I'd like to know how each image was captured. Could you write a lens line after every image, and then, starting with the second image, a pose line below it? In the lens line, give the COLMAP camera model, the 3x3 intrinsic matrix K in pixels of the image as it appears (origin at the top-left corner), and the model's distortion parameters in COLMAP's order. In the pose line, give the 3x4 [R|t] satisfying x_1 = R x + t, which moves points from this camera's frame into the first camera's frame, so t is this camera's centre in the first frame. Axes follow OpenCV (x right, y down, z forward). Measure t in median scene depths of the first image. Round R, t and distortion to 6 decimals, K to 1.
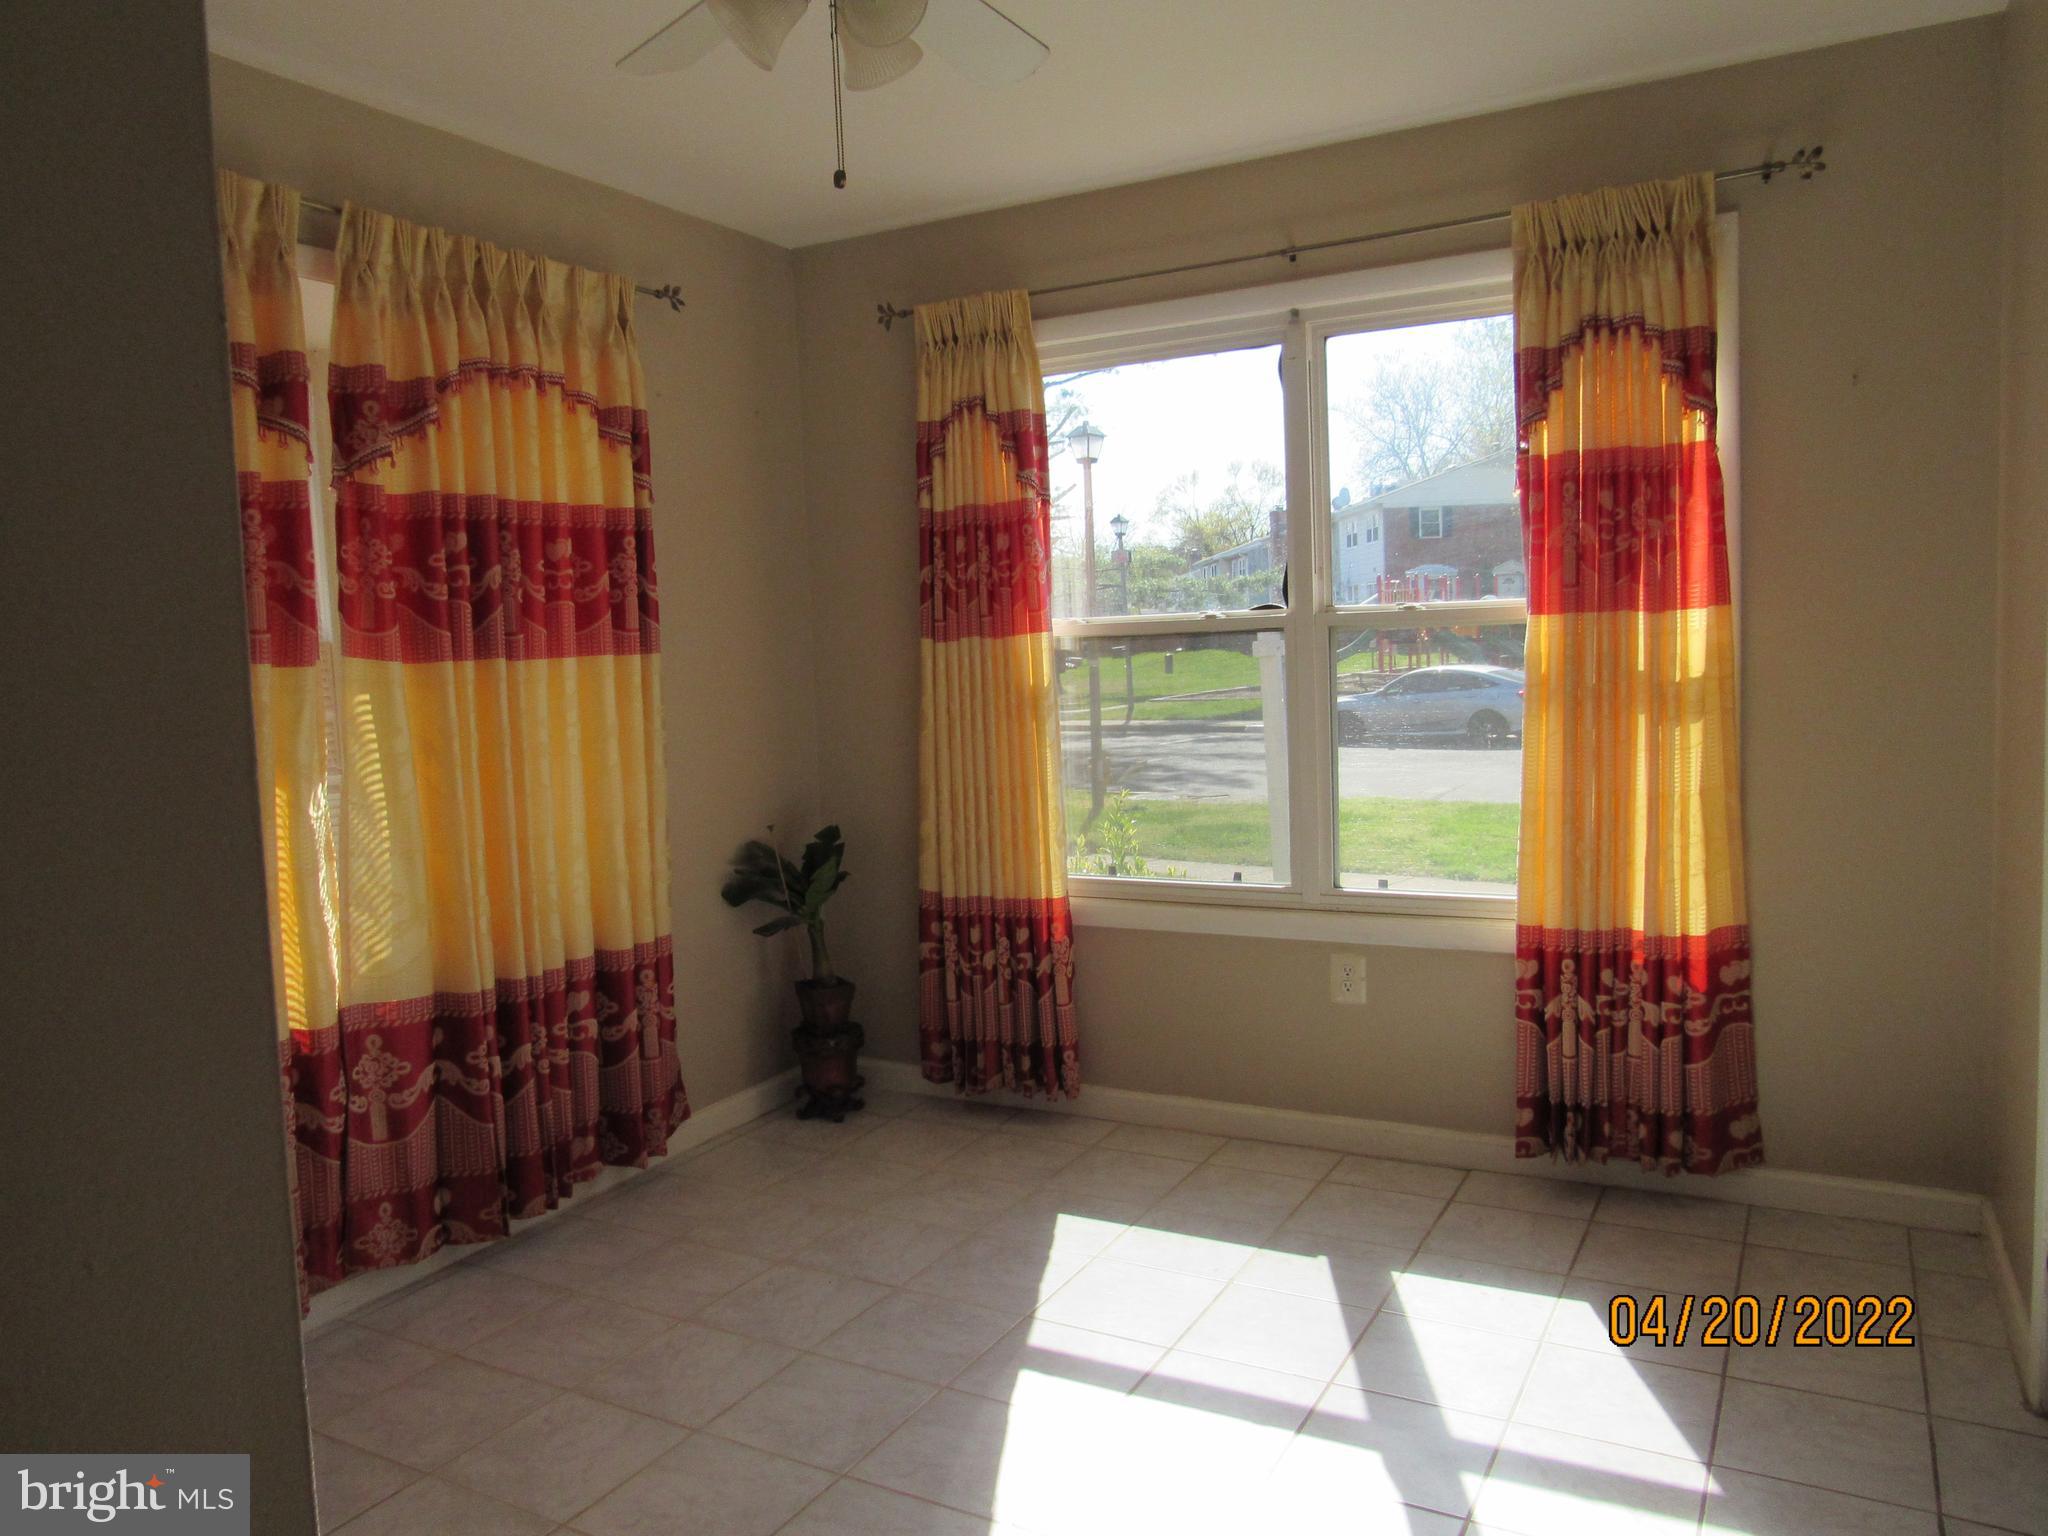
lens RADIAL K [[1454.9, 0, 1024.0], [0, 1454.9, 768.0], [0, 0, 1]] dist [-0.038279, 0.025011]
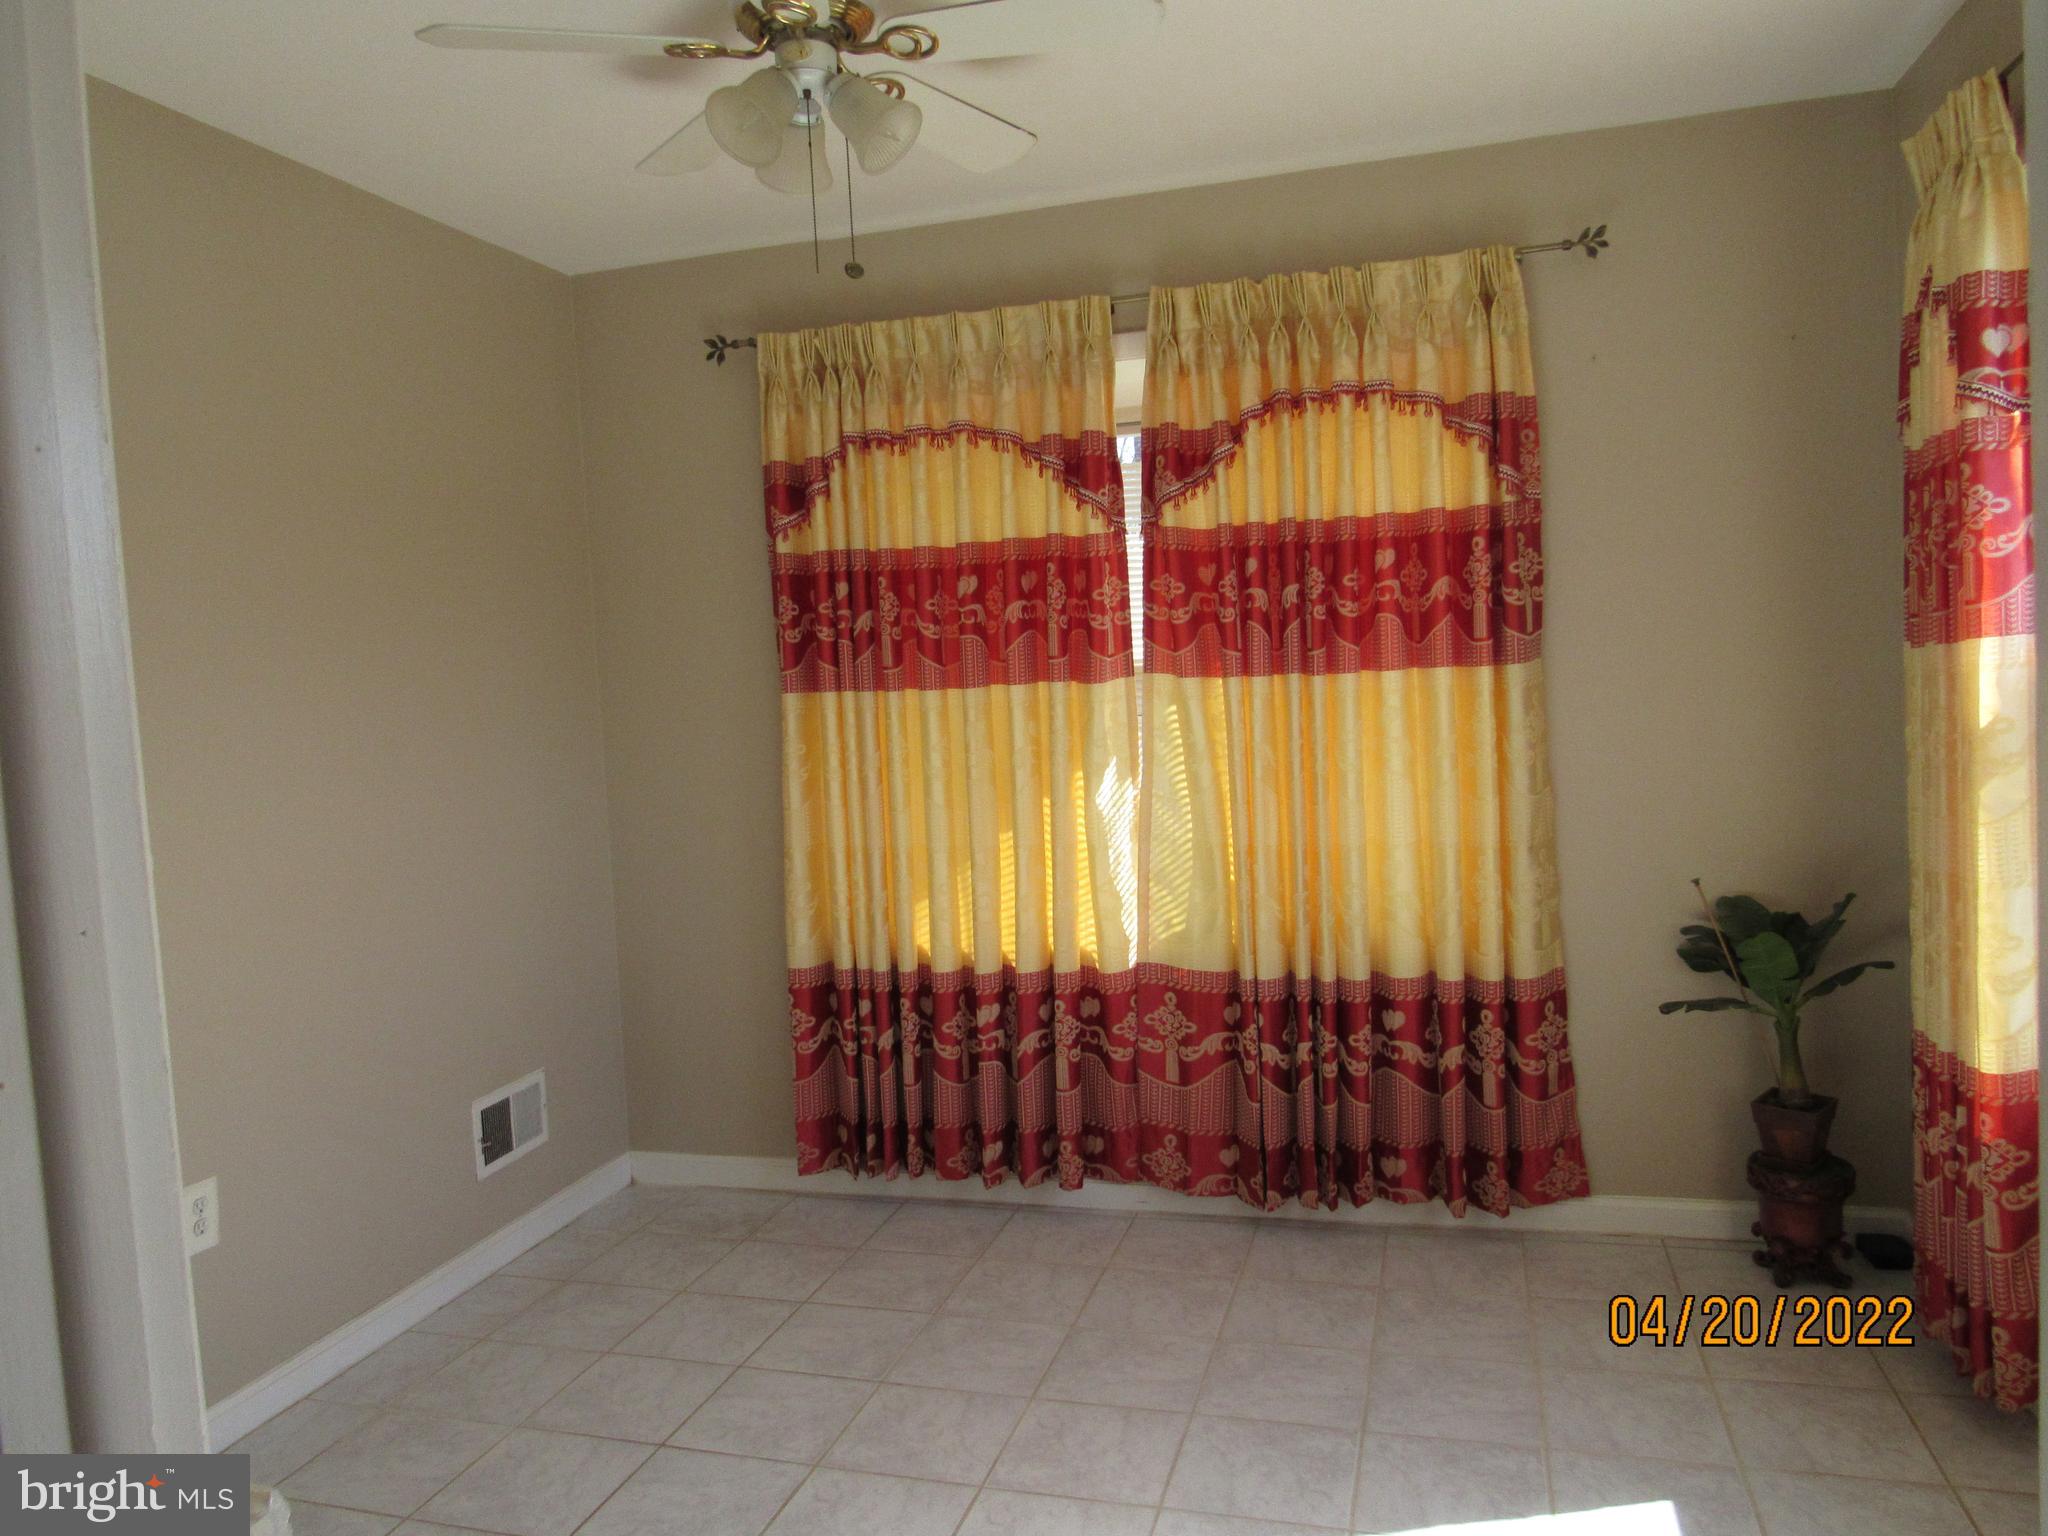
lens RADIAL K [[1470.8, 0, 1033.1], [0, 1470.8, 766.5], [0, 0, 1]] dist [-0.025756, 0.017695]
pose [[0.219808, 0.087814, -0.971583, 0.623813], [-0.043847, 0.995823, 0.080085, -0.083525], [0.974557, 0.024997, 0.222740, 0.568074]]
